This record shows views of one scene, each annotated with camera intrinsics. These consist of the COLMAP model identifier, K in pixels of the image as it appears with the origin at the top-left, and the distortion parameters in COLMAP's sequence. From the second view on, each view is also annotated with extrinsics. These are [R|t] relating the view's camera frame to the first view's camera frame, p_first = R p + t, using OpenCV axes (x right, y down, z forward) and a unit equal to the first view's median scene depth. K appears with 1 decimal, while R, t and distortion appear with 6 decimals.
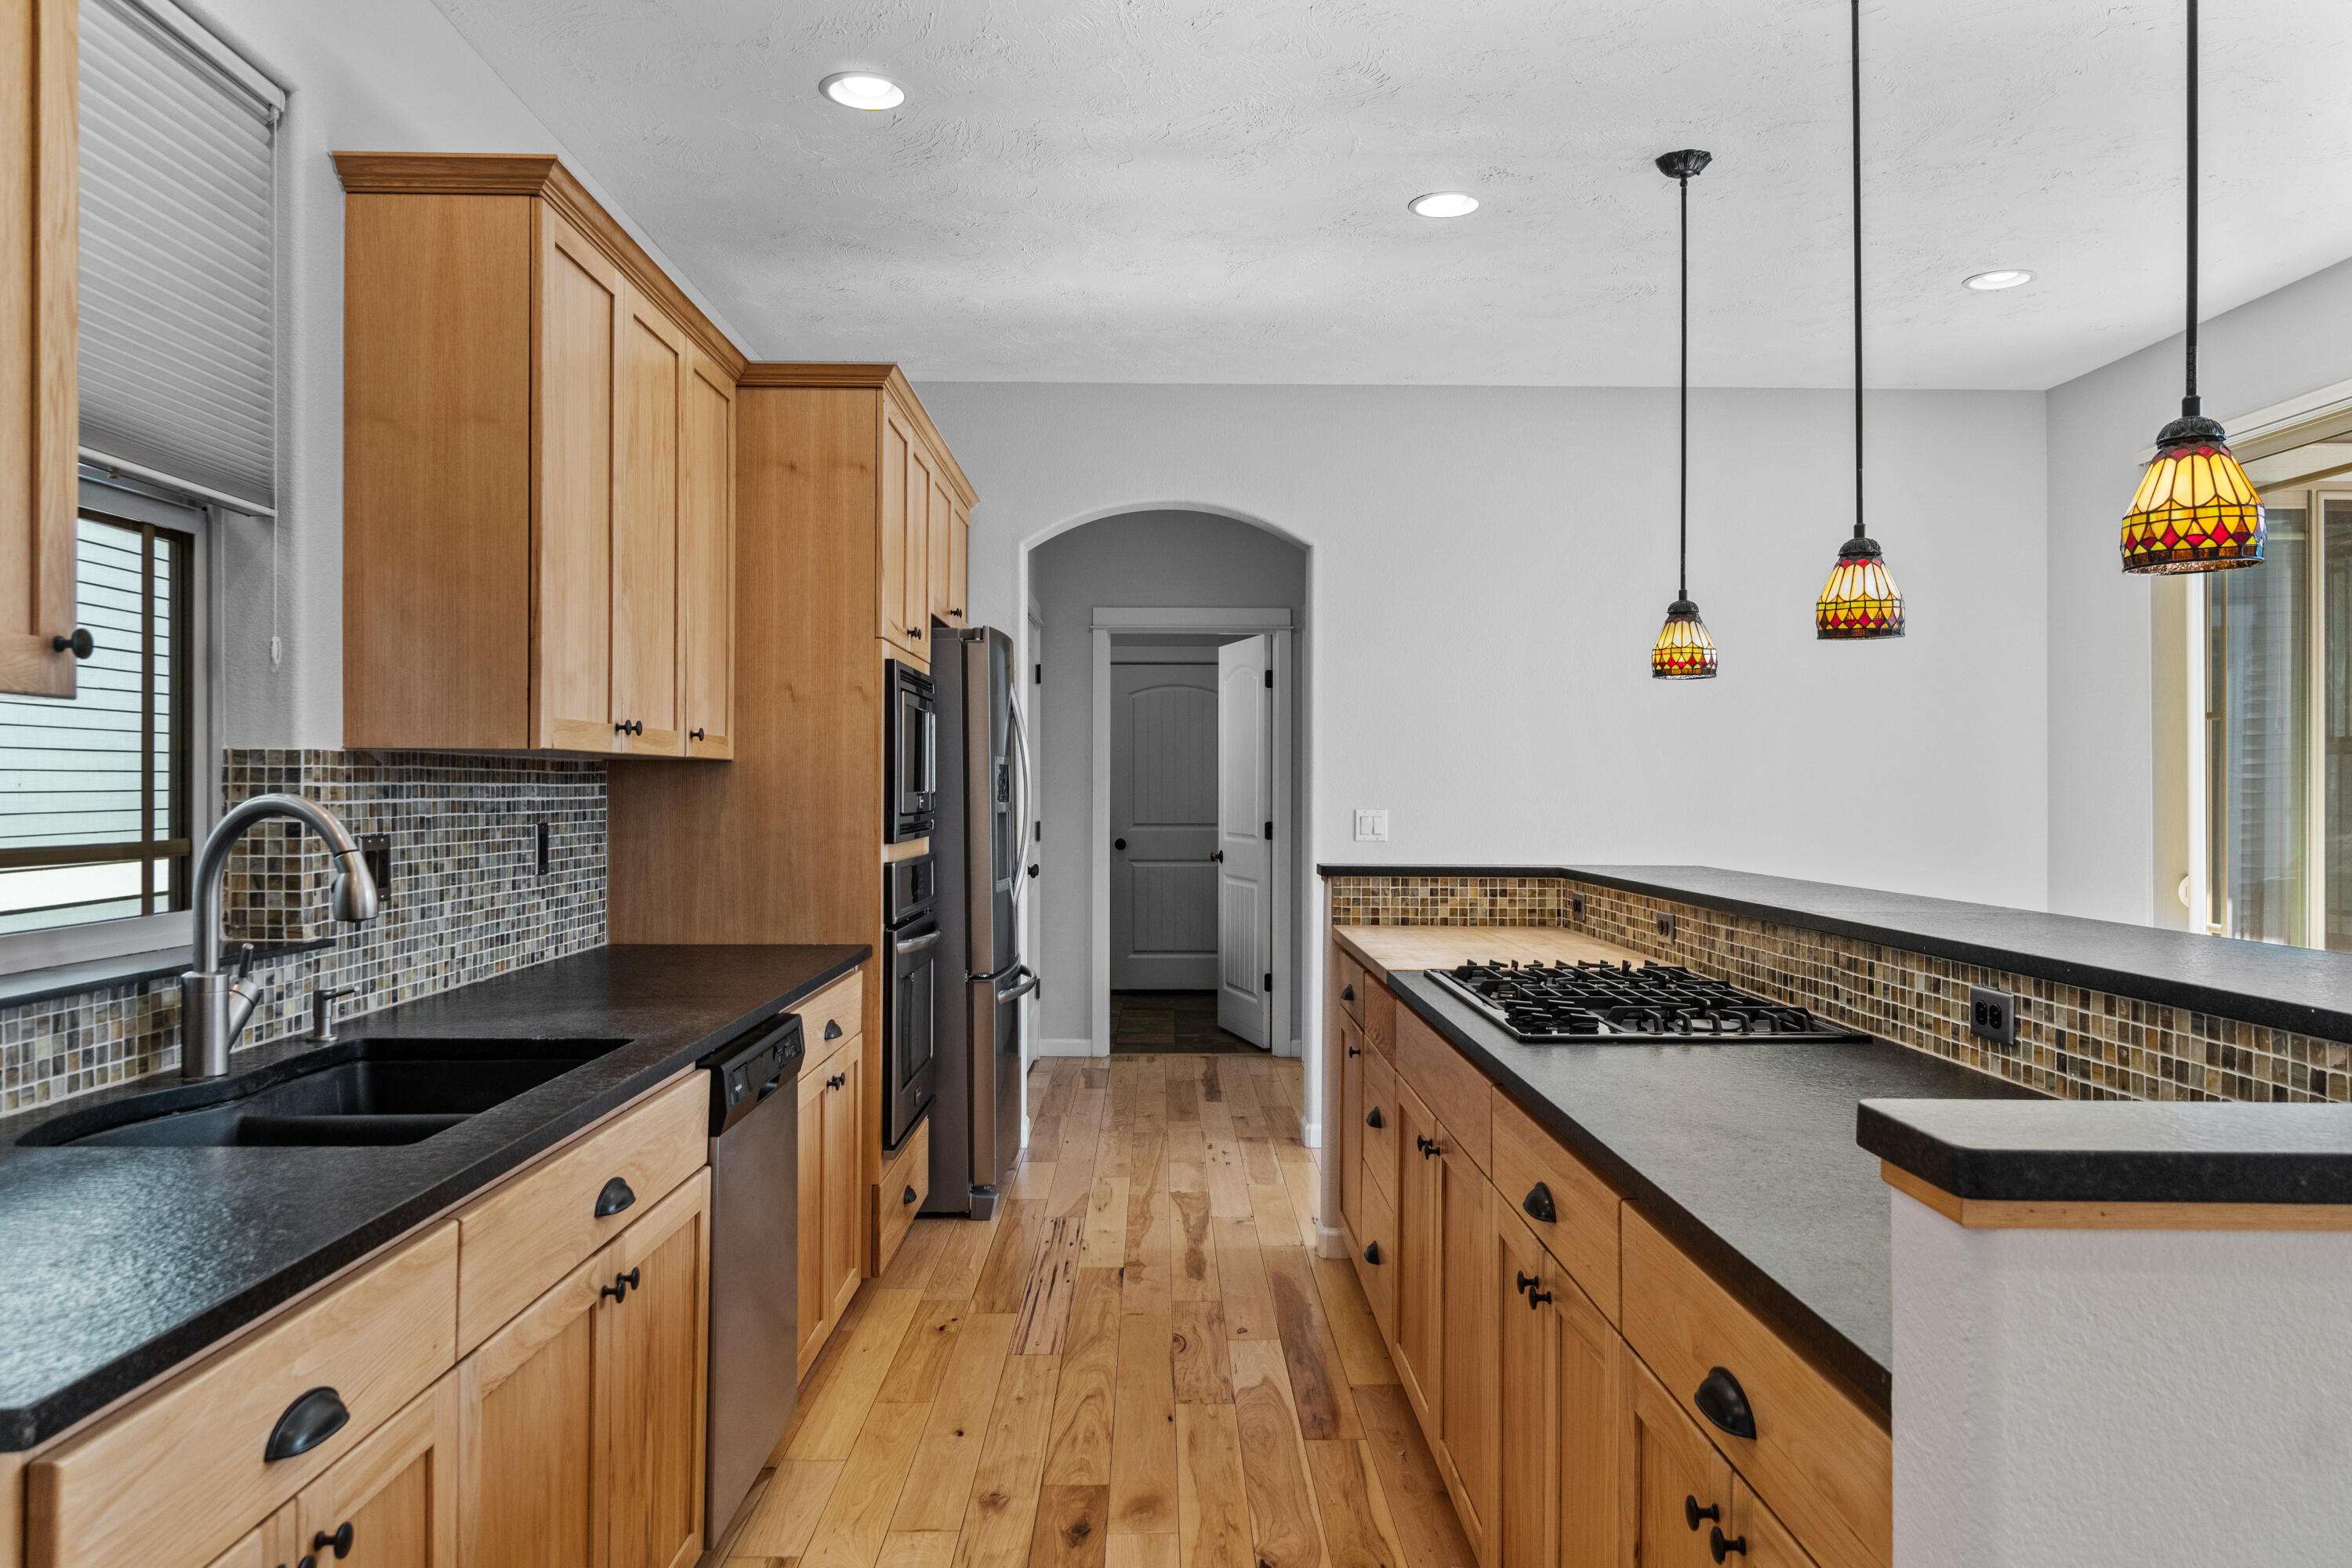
lens RADIAL K [[1622.2, 0, 1213.4], [0, 1622.2, 799.5], [0, 0, 1]] dist [-0.032322, 0.000063]
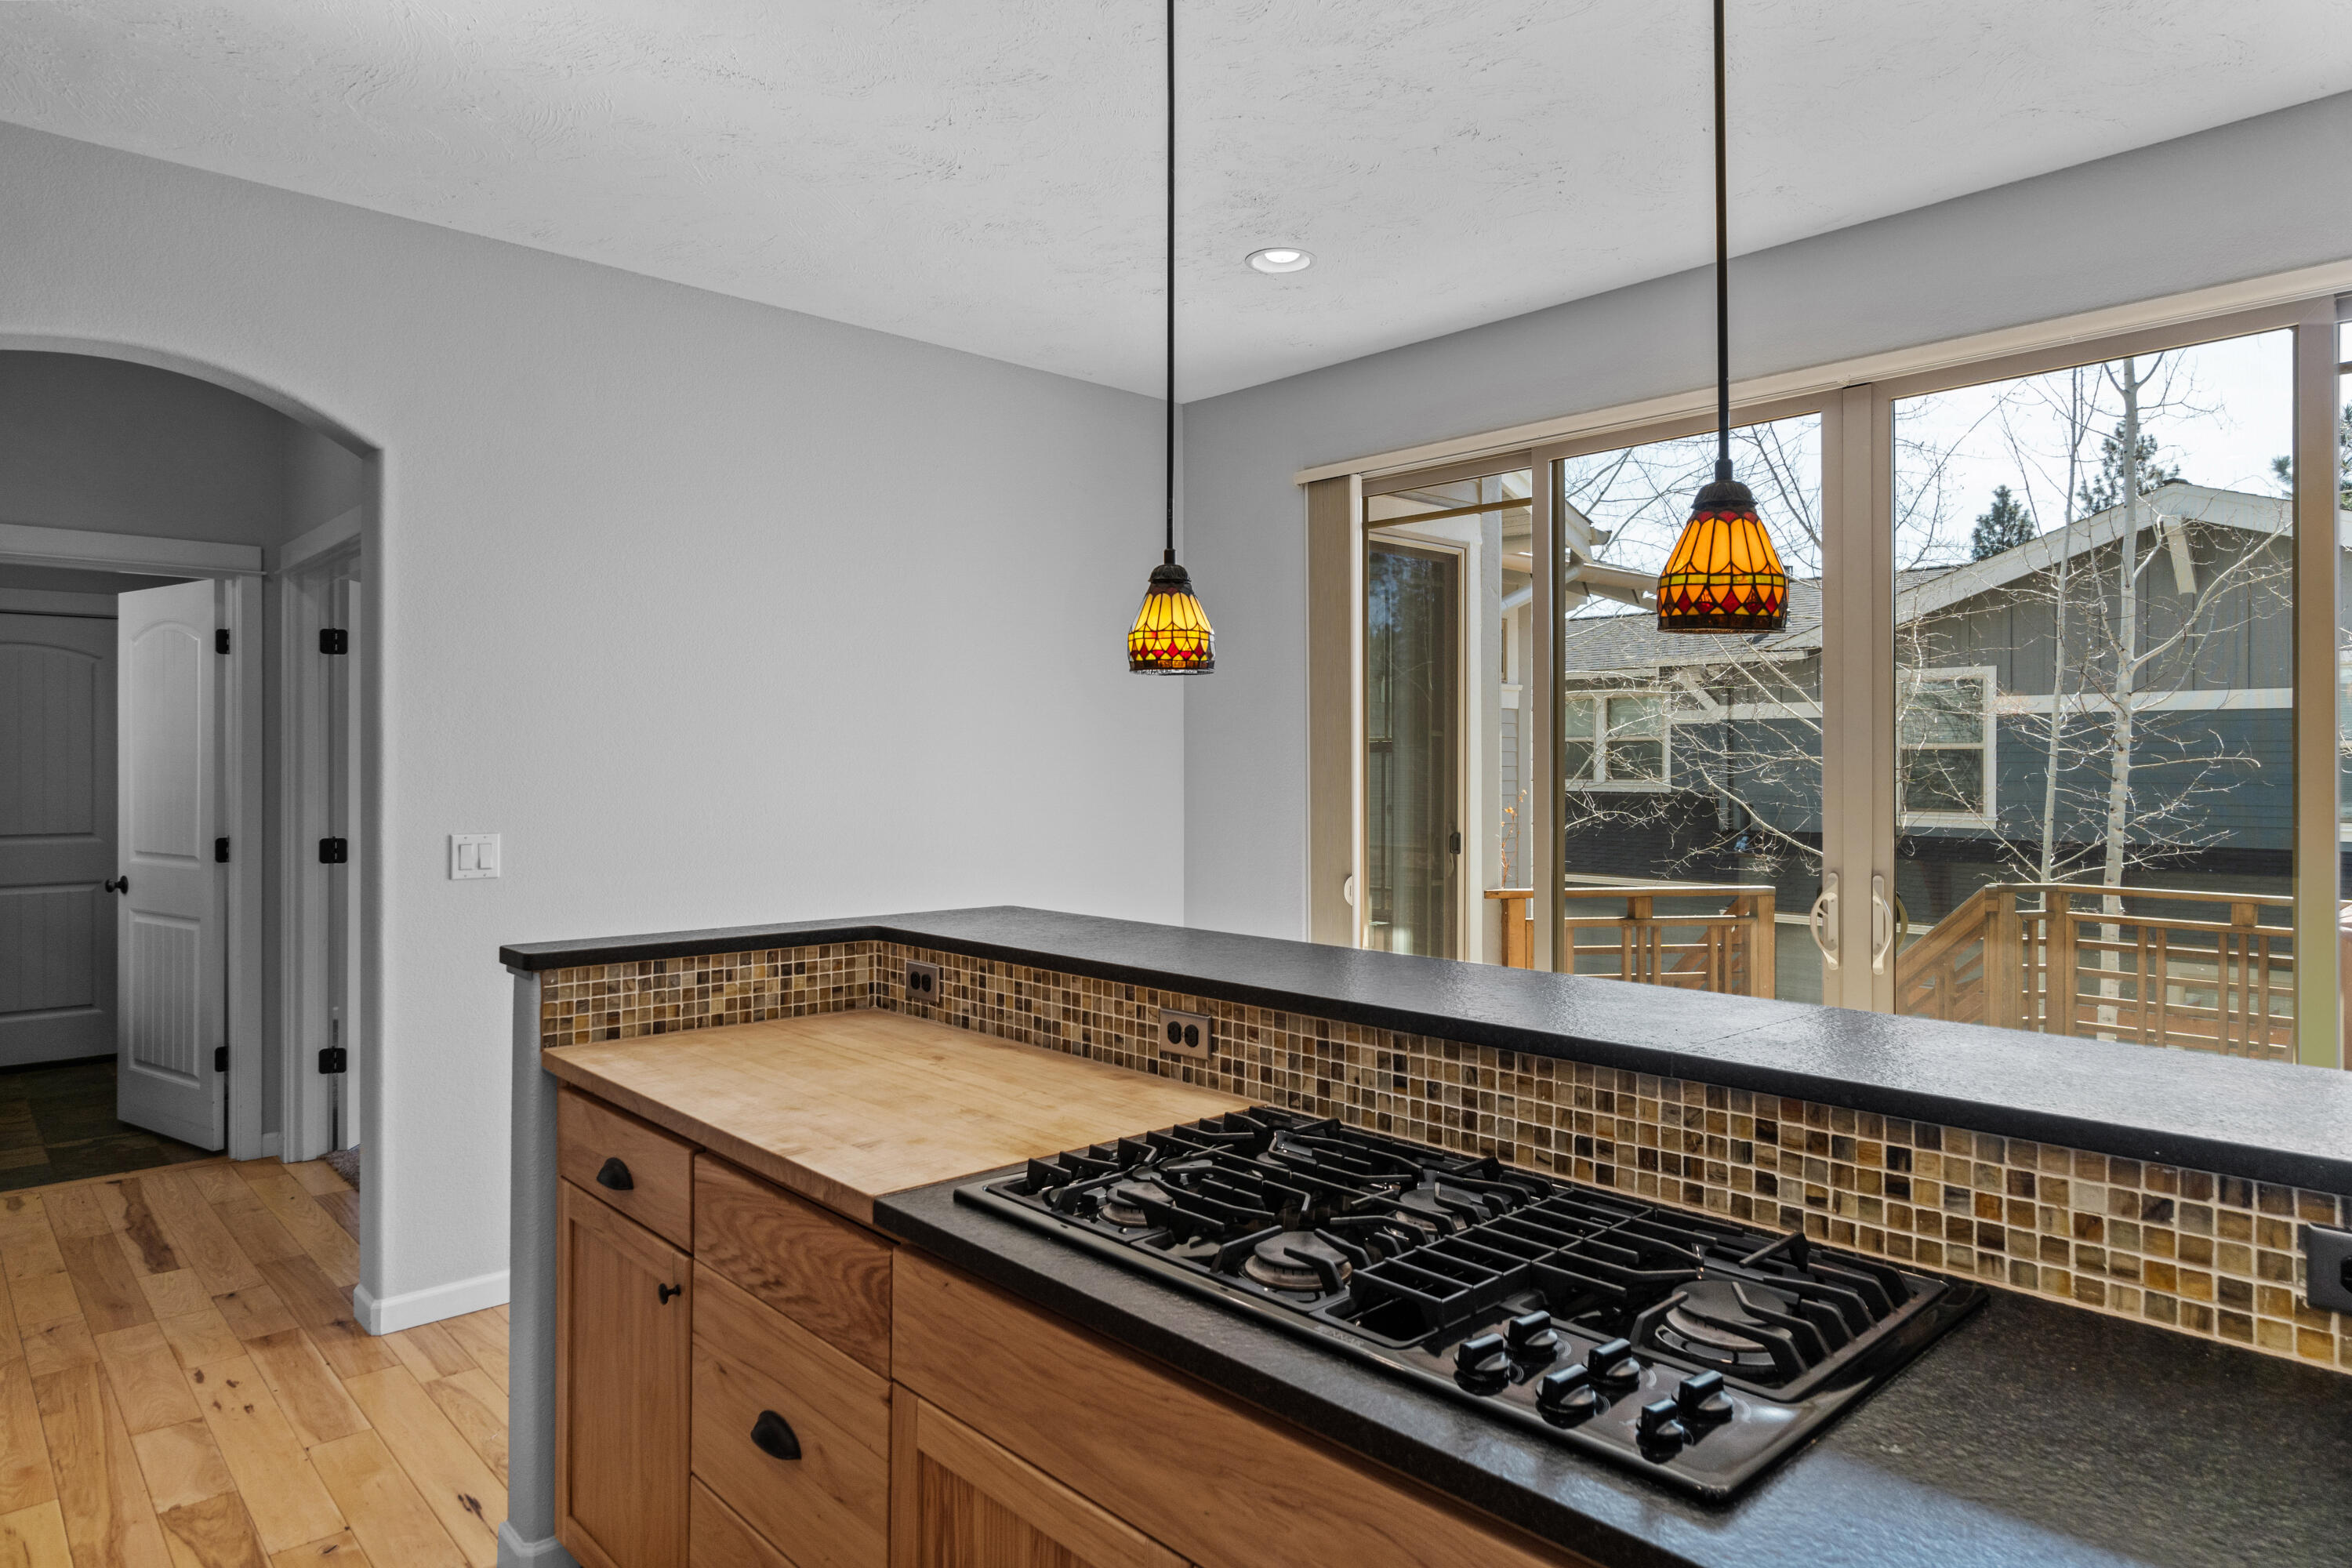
lens RADIAL K [[1383.5, 0, 1188.1], [0, 1383.5, 773.6], [0, 0, 1]] dist [-0.003283, 0.004313]
pose [[0.751519, -0.005223, 0.659691, -0.099249], [0.004537, 0.999986, 0.002749, -0.030518], [-0.659696, 0.000927, 0.751532, 0.503865]]
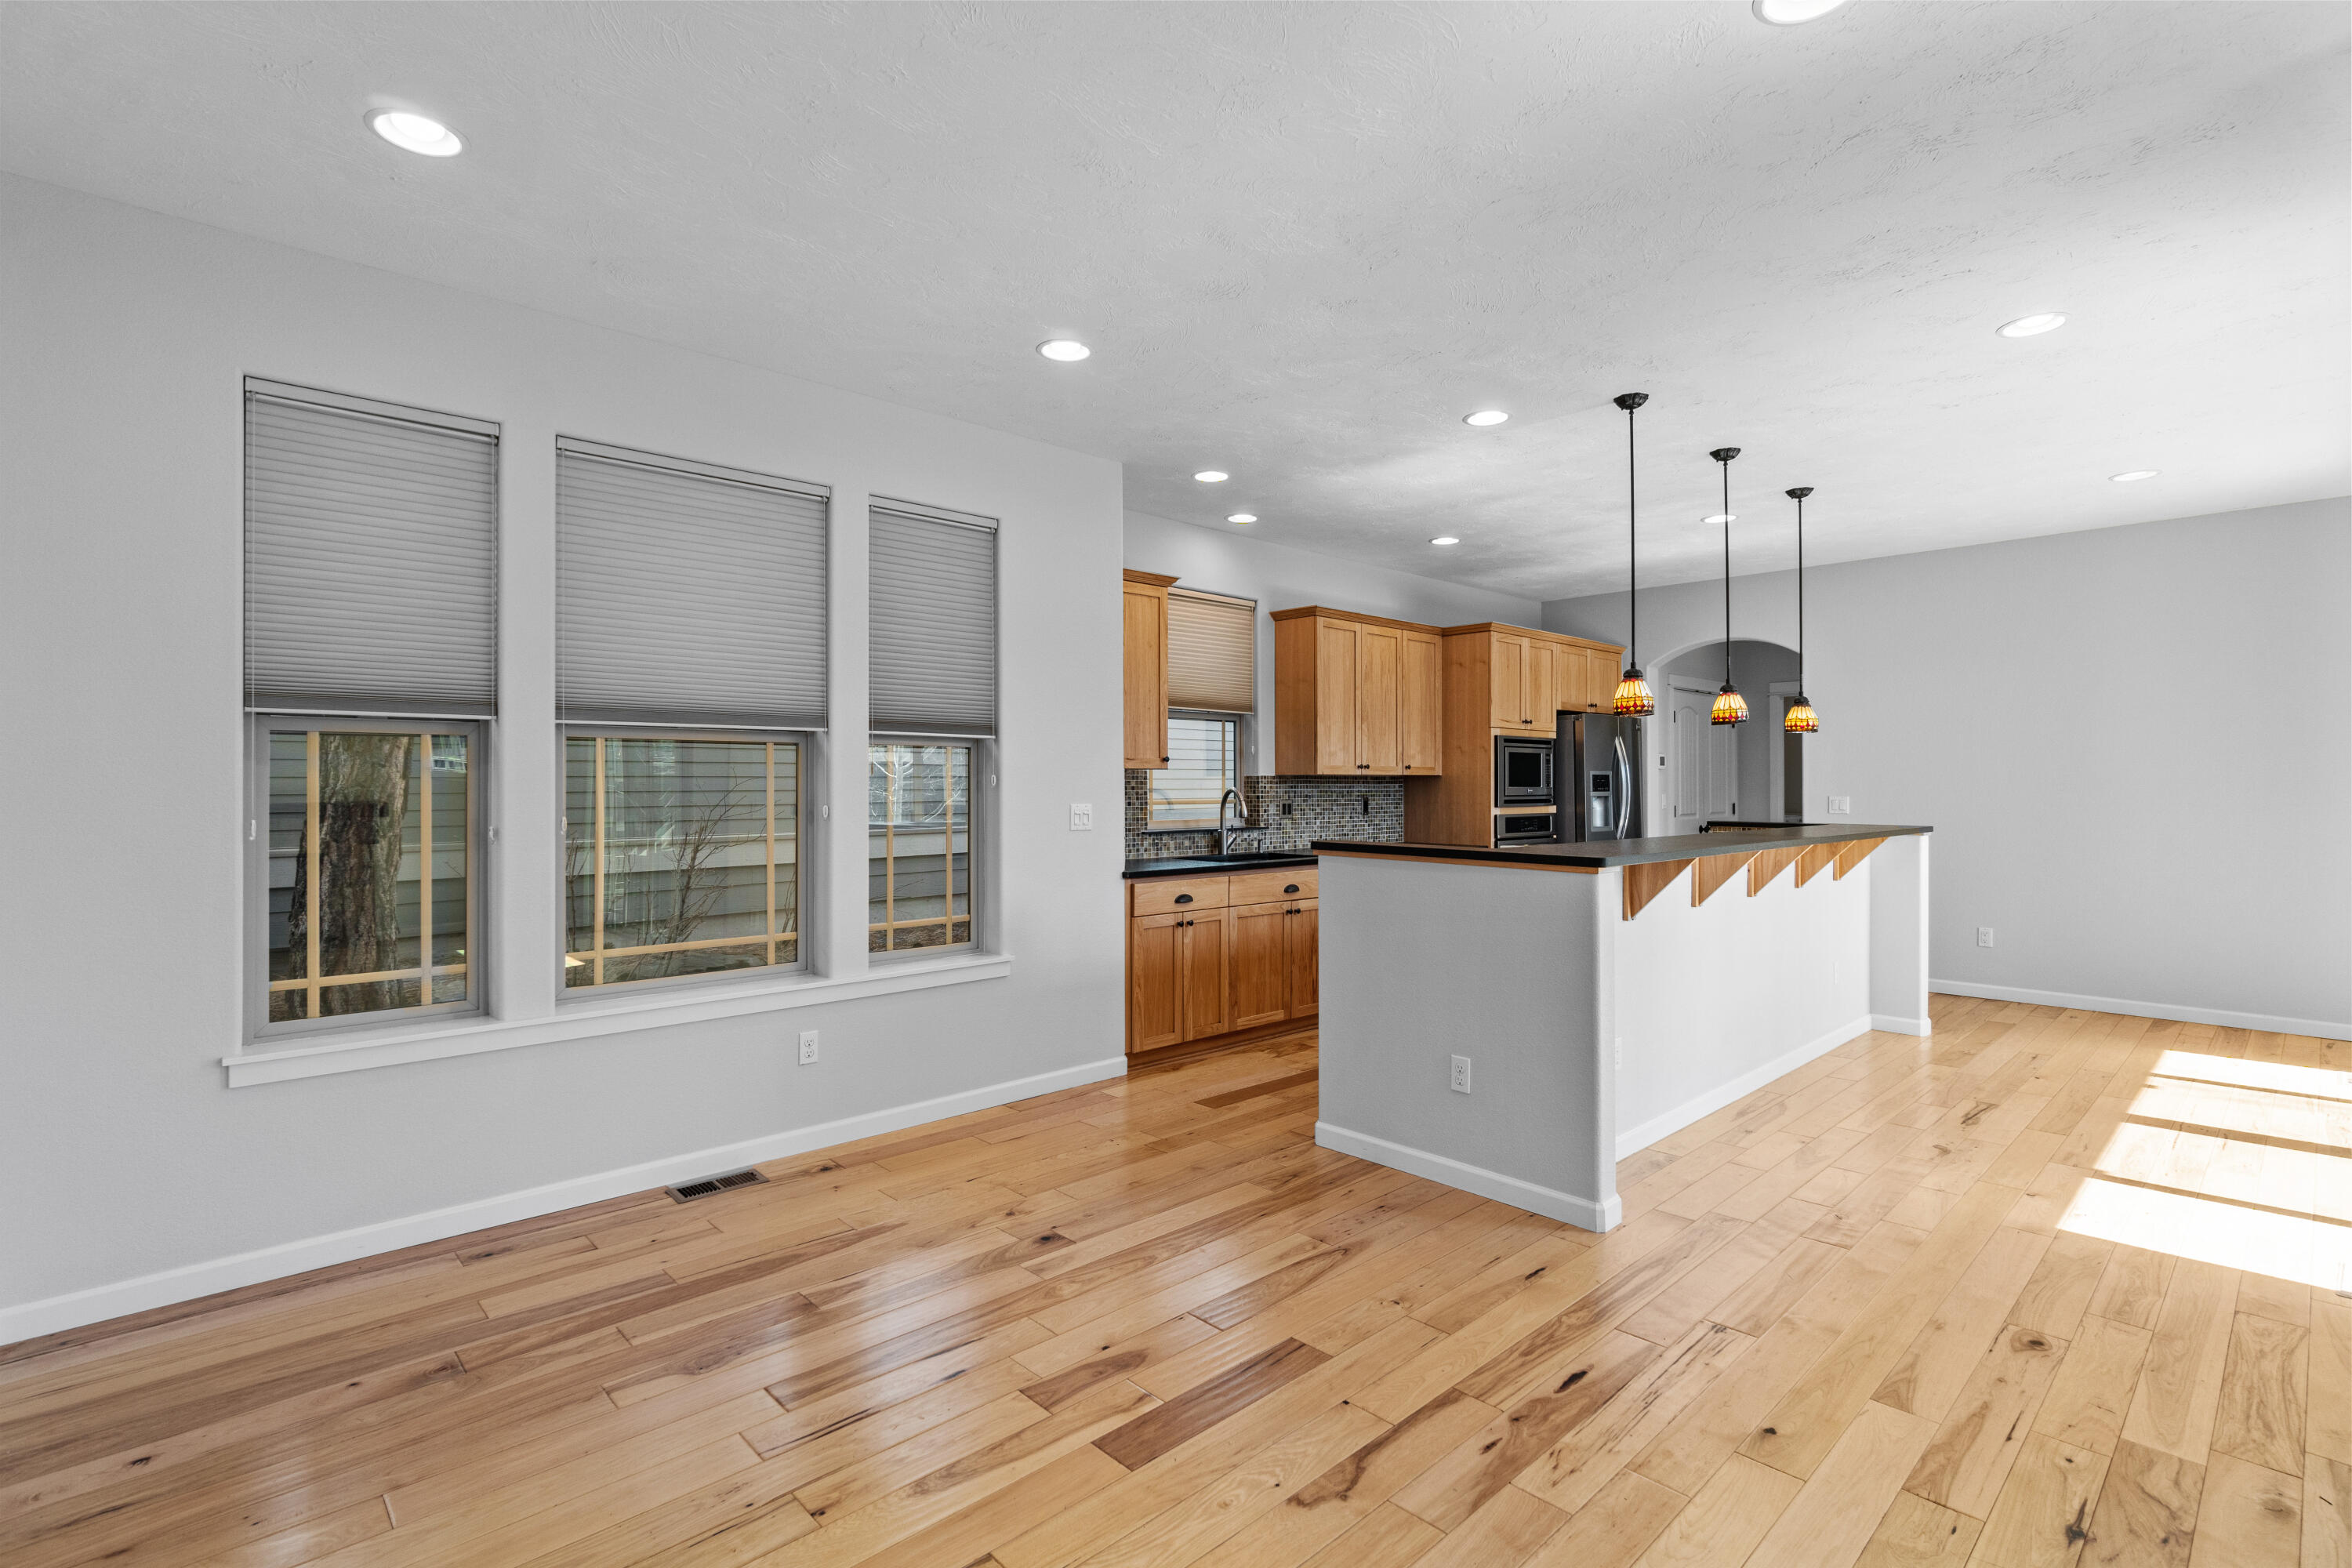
lens RADIAL K [[1083.5, 0, 1168.5], [0, 1083.5, 773.4], [0, 0, 1]] dist [-0.002314, 0.000322]
pose [[0.653204, -0.011688, -0.757092, 0.766149], [-0.002620, 0.999840, -0.017696, 0.005656], [0.757178, 0.013543, 0.653069, -0.518394]]
